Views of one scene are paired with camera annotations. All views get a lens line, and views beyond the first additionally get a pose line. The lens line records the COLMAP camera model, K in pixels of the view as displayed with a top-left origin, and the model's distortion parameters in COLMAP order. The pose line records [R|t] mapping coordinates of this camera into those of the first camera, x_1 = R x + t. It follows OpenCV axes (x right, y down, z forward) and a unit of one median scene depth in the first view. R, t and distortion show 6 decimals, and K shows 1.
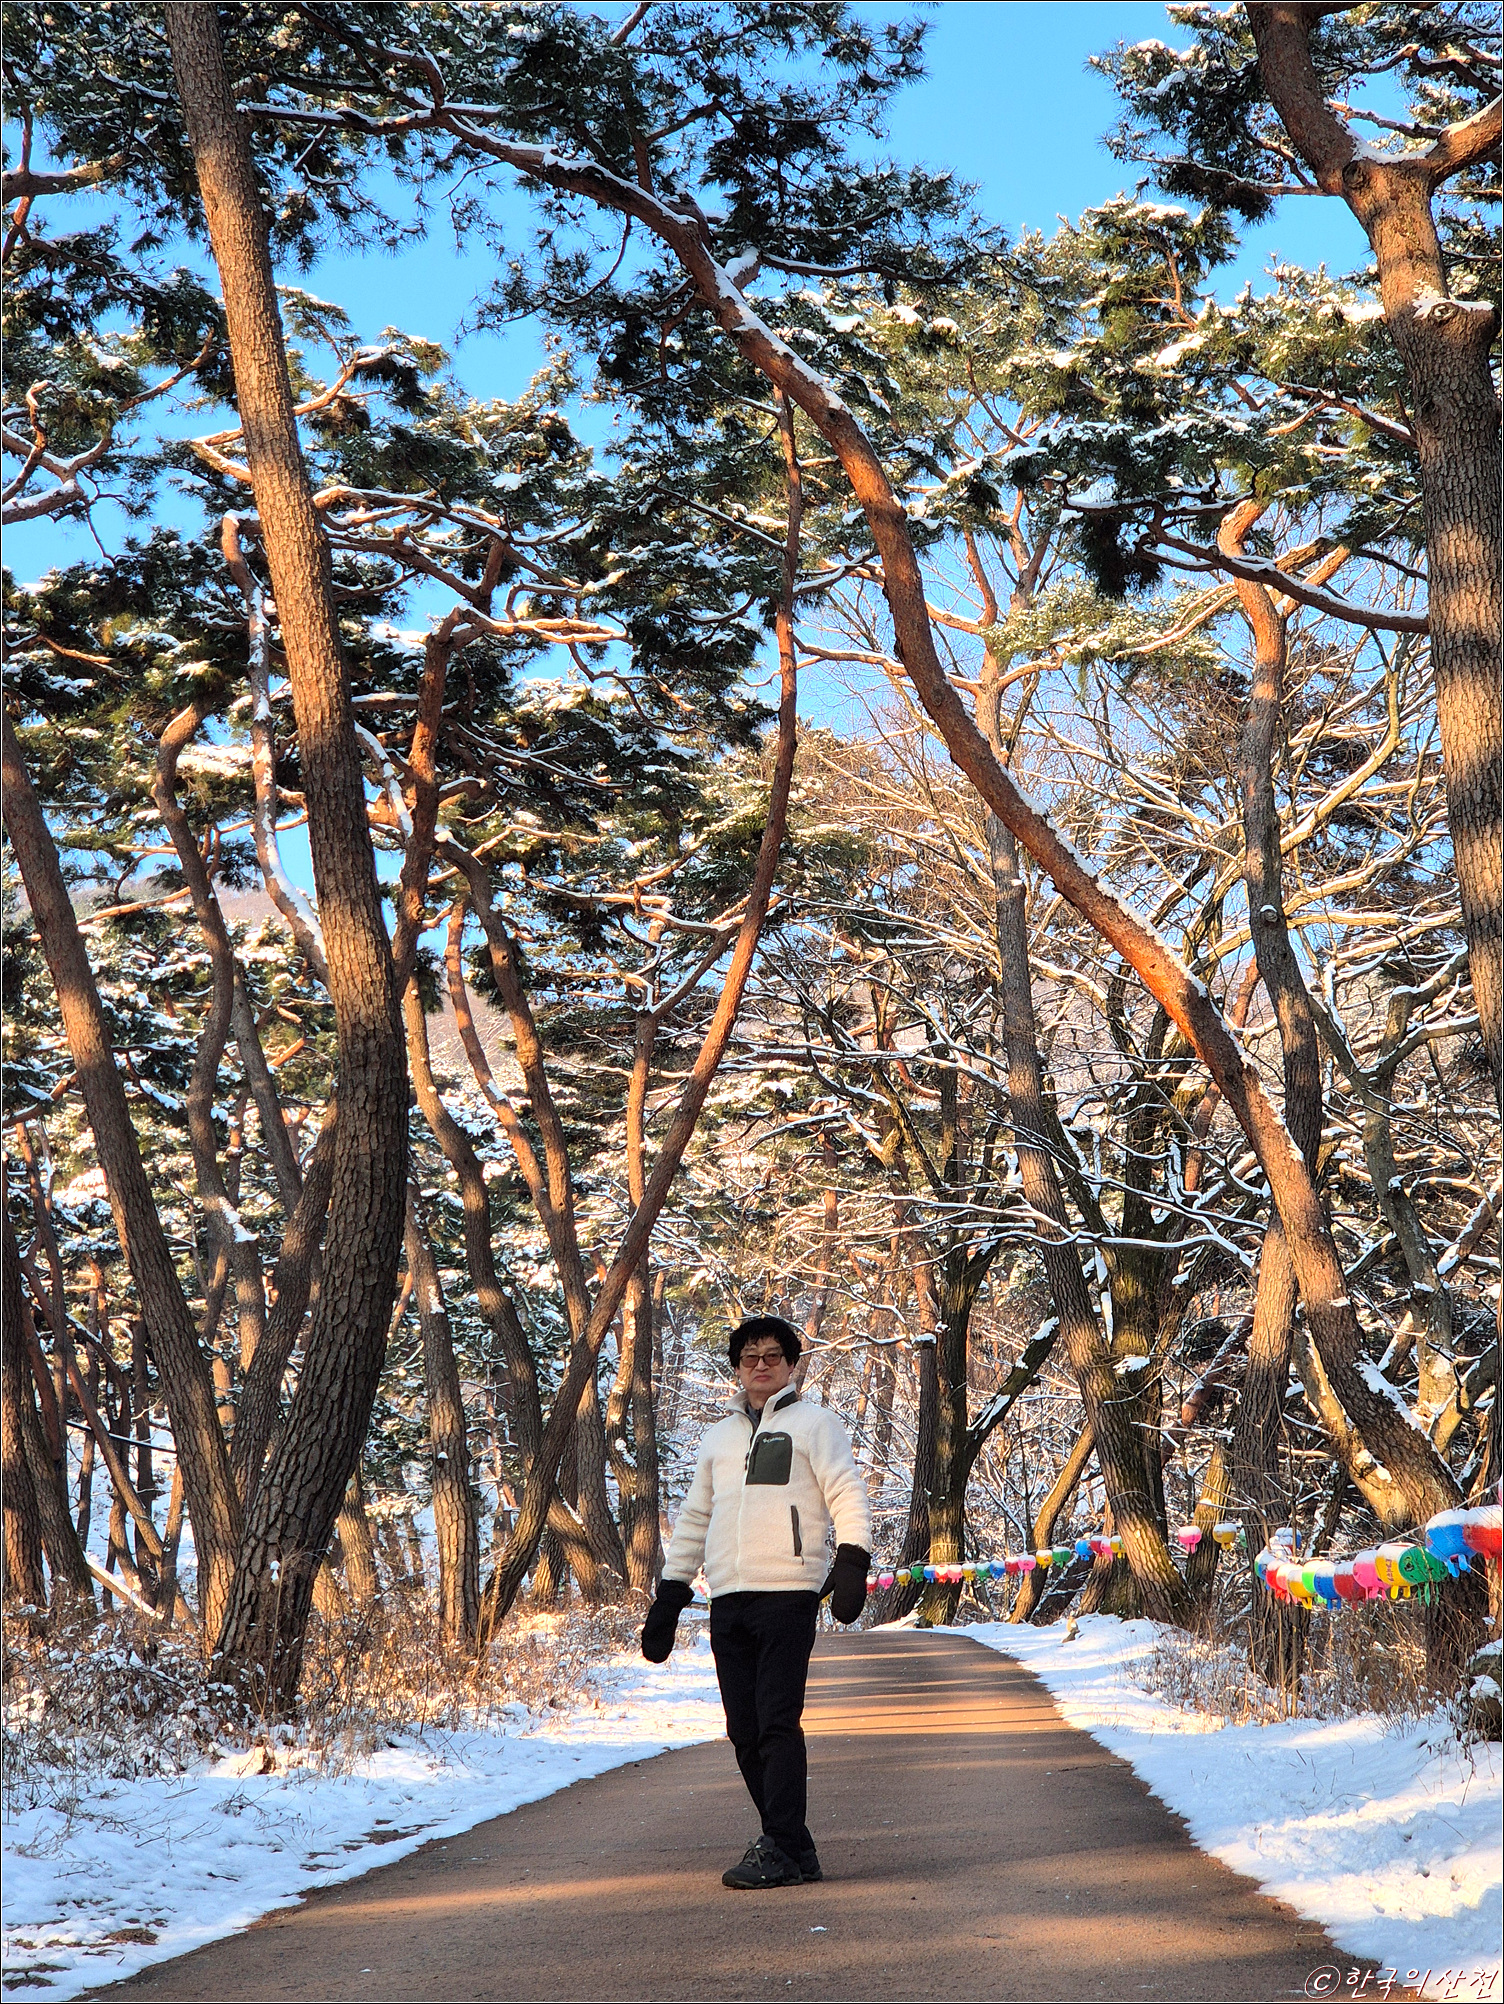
lens RADIAL K [[3968.3, 0, 752.0], [0, 3968.3, 1002.0], [0, 0, 1]] dist [-0.073033, 1.657568]
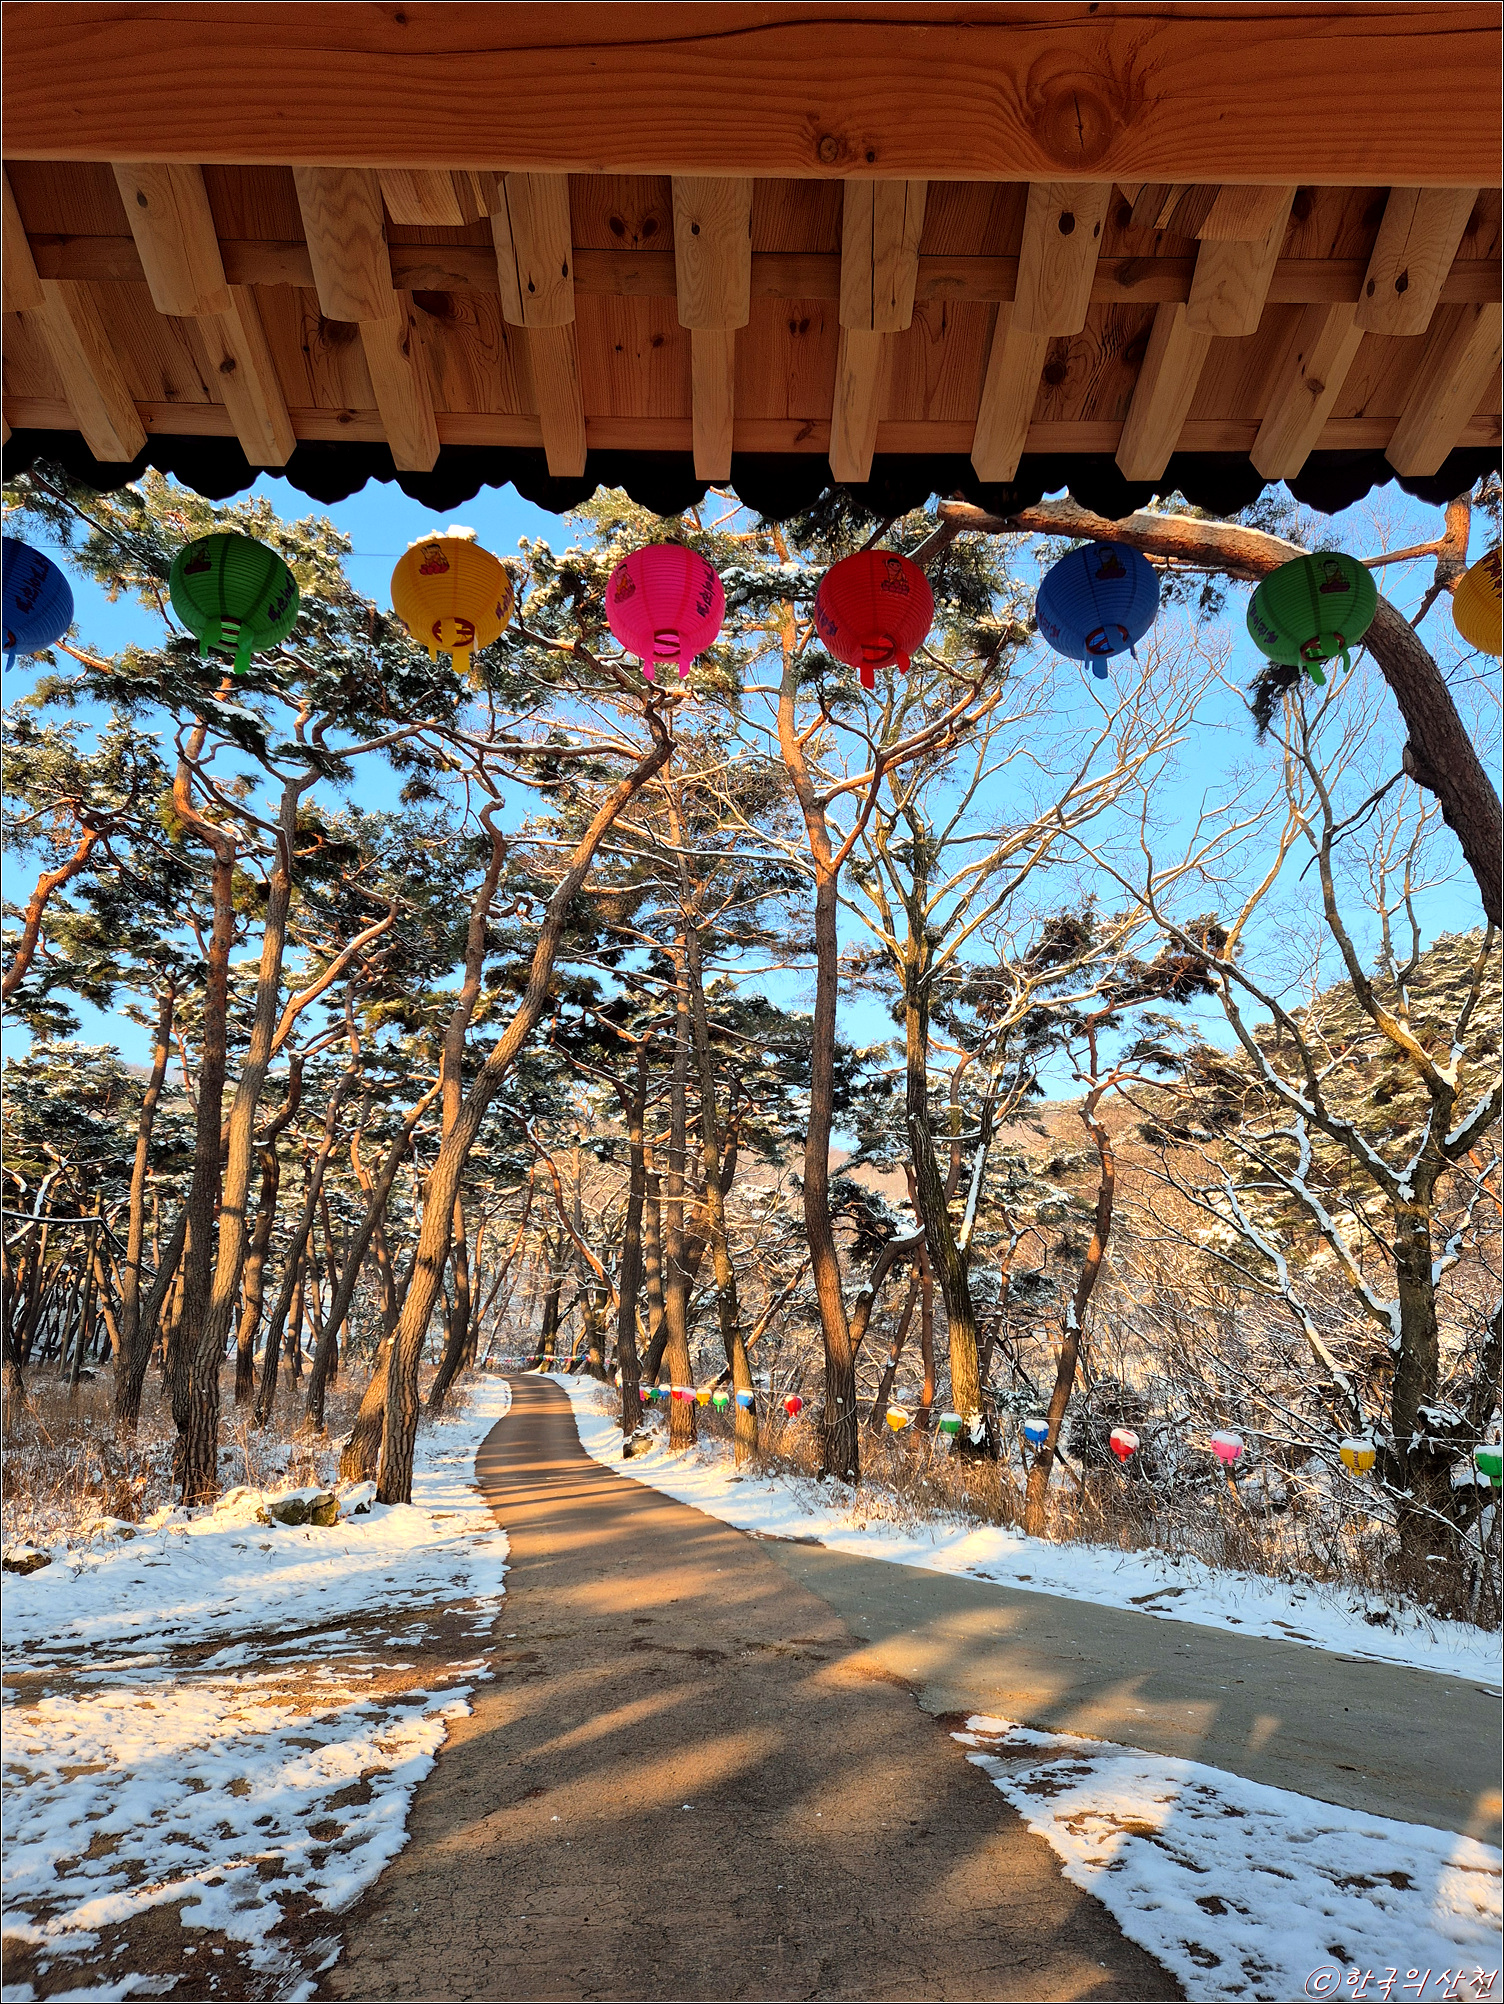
lens RADIAL K [[1369.0, 0, 752.0], [0, 1369.0, 1002.0], [0, 0, 1]] dist [0.150827, -0.174043]
pose [[0.981247, 0.077586, 0.176449, -0.020359], [-0.060582, 0.993162, -0.099800, -0.071785], [-0.182986, 0.087239, 0.979237, -0.360807]]
